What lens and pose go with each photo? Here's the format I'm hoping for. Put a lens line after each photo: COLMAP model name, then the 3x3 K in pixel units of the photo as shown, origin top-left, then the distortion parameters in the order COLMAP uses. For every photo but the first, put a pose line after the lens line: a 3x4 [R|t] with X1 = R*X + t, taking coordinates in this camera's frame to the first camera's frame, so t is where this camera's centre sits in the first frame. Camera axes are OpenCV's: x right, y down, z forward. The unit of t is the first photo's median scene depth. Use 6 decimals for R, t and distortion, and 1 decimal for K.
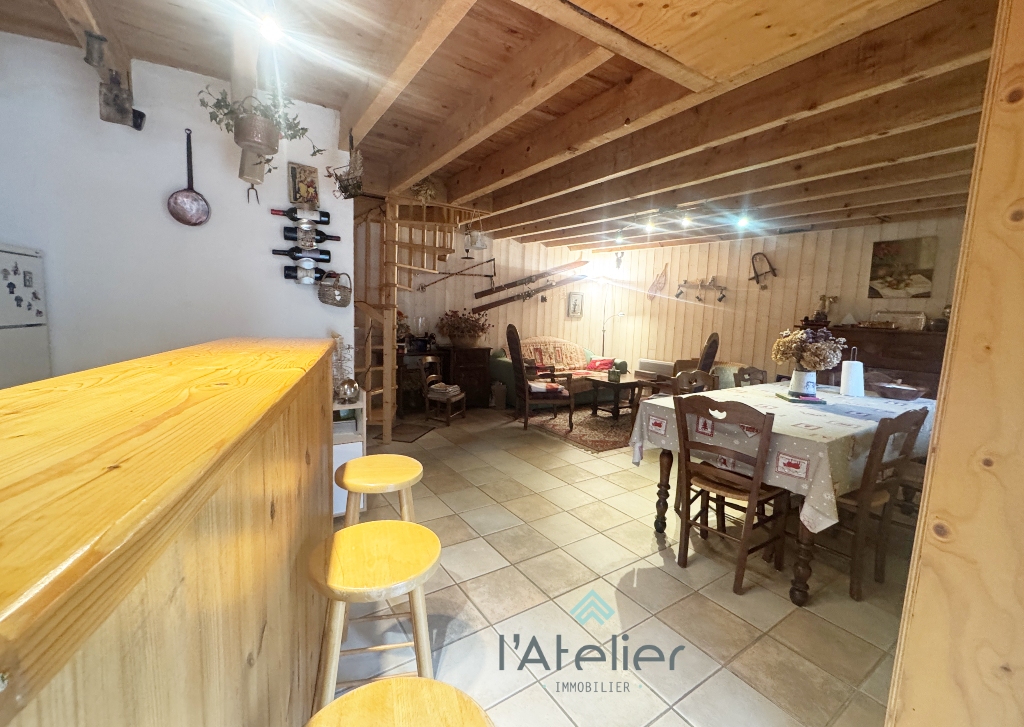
lens RADIAL K [[428.9, 0, 512.9], [0, 428.9, 366.0], [0, 0, 1]] dist [-0.004185, -0.000092]
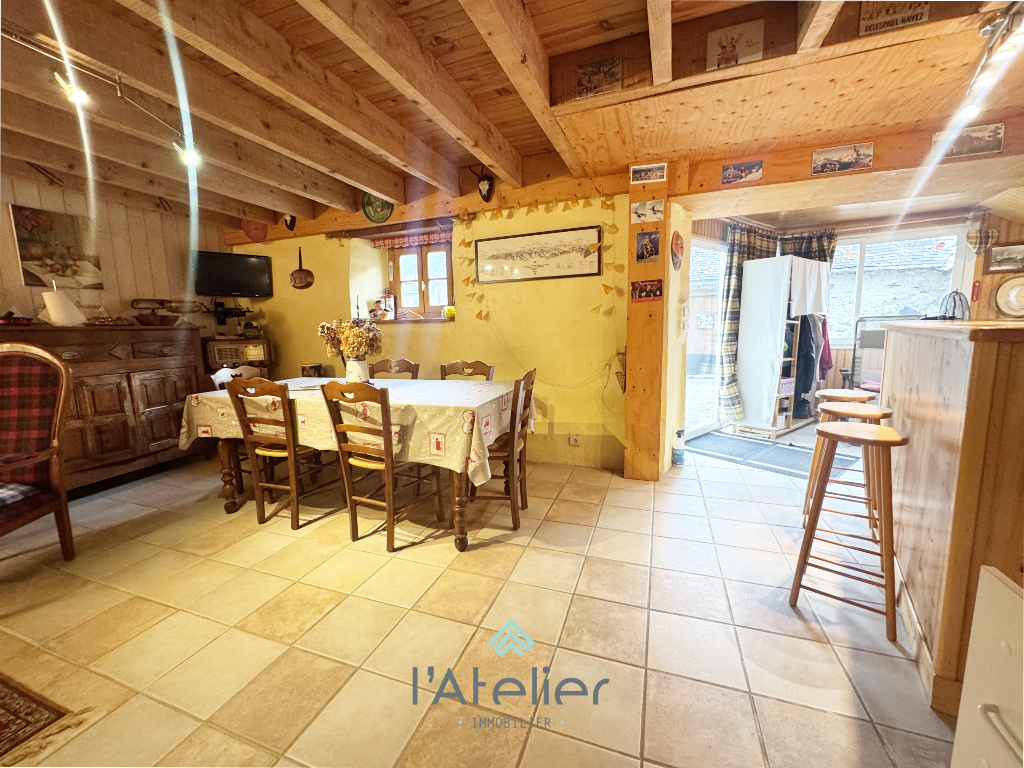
lens RADIAL K [[412.4, 0, 509.8], [0, 412.4, 383.1], [0, 0, 1]] dist [-0.002484, -0.000109]
pose [[-0.590608, -0.135331, 0.795530, -0.195093], [0.105392, 0.964457, 0.242311, -0.079868], [-0.800047, 0.226953, -0.555353, 0.739549]]
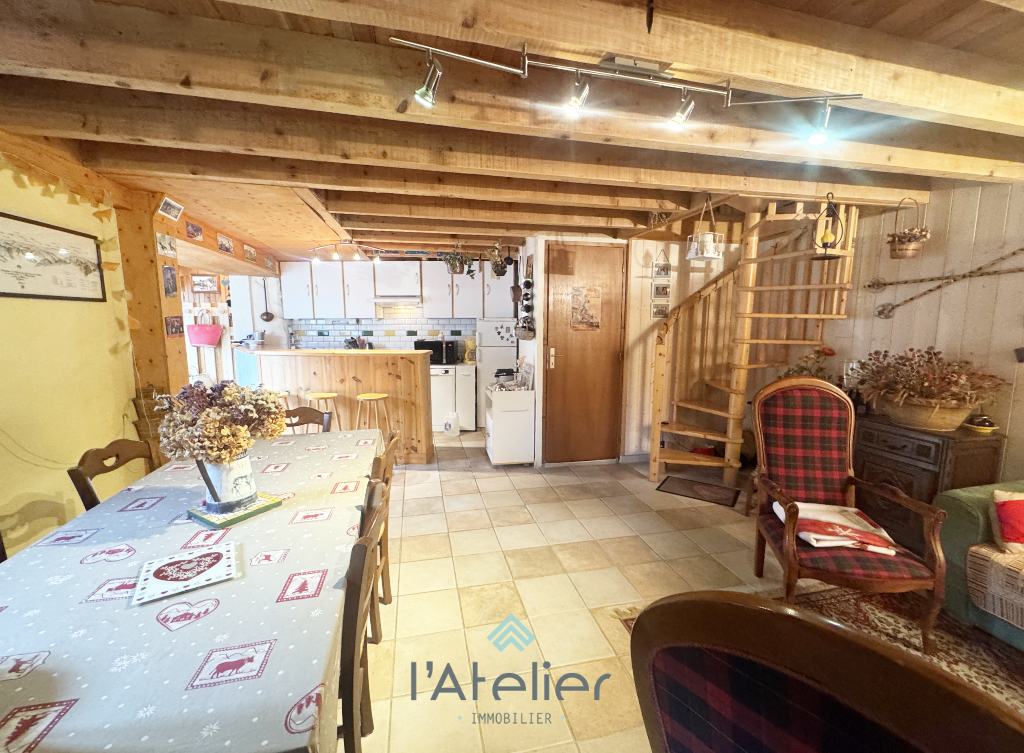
lens RADIAL K [[412.4, 0, 514.3], [0, 412.4, 379.1], [0, 0, 1]] dist [-0.002484, -0.000109]
pose [[-0.365233, 0.084849, -0.927041, 0.591870], [-0.135392, 0.980407, 0.143075, -0.120320], [0.921018, 0.177770, -0.346589, 0.874884]]
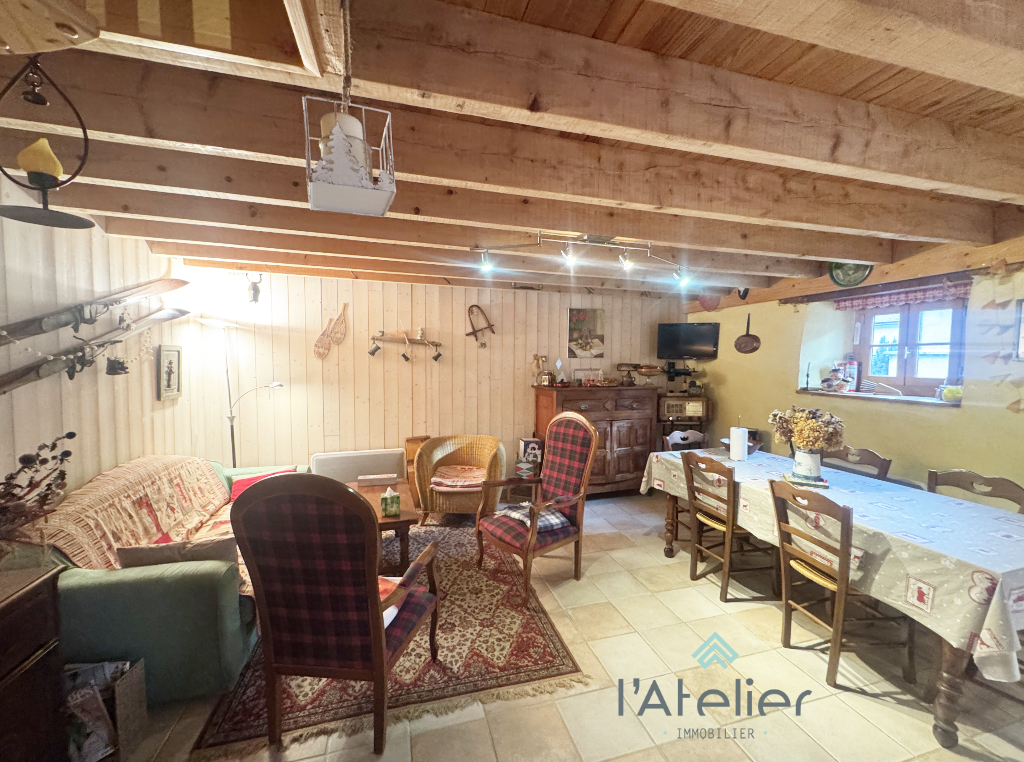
lens RADIAL K [[412.4, 0, 508.4], [0, 412.4, 381.9], [0, 0, 1]] dist [-0.002484, -0.000109]
pose [[0.310705, -0.087044, 0.946512, -0.237646], [0.127140, 0.990655, 0.049368, -0.161523], [-0.941965, 0.105001, 0.318869, 0.773628]]
